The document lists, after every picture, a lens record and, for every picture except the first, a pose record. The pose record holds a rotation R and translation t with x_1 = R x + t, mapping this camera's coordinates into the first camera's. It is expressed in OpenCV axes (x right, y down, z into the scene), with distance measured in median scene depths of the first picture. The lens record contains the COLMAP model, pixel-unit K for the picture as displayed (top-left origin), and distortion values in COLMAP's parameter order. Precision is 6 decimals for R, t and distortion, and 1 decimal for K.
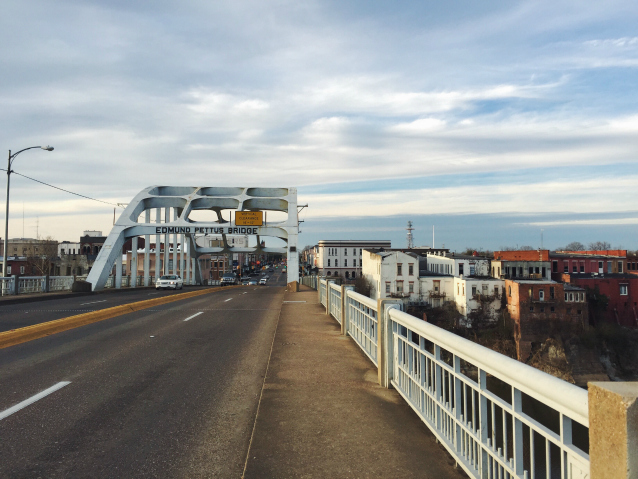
lens RADIAL K [[527.6, 0, 317.4], [0, 527.6, 238.2], [0, 0, 1]] dist [0.060132, -0.001561]
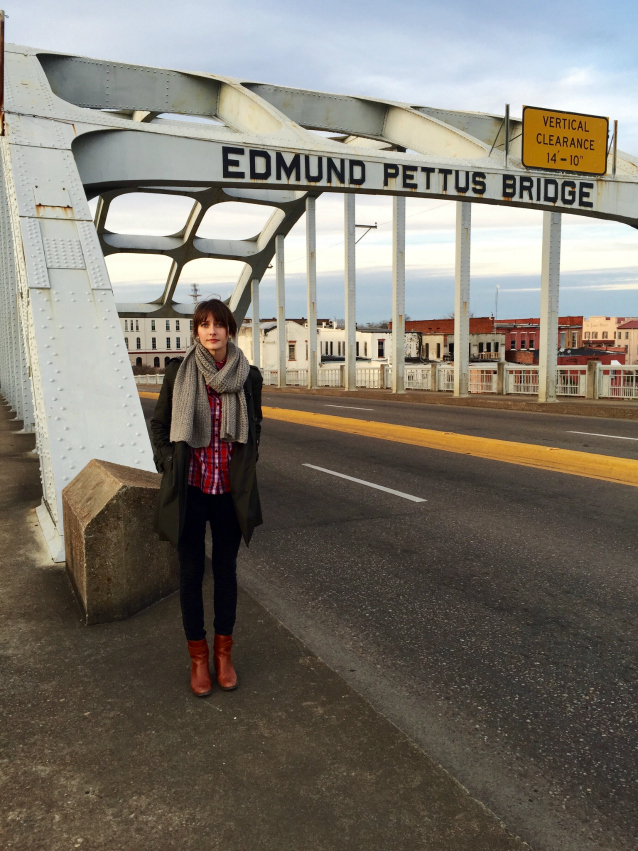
lens RADIAL K [[703.7, 0, 316.5], [0, 703.7, 427.3], [0, 0, 1]] dist [0.060132, -0.001561]
pose [[0.928992, -0.061060, 0.365028, -0.126484], [0.000873, 0.986656, 0.162819, 0.014086], [-0.370099, -0.150938, 0.916648, 0.240227]]
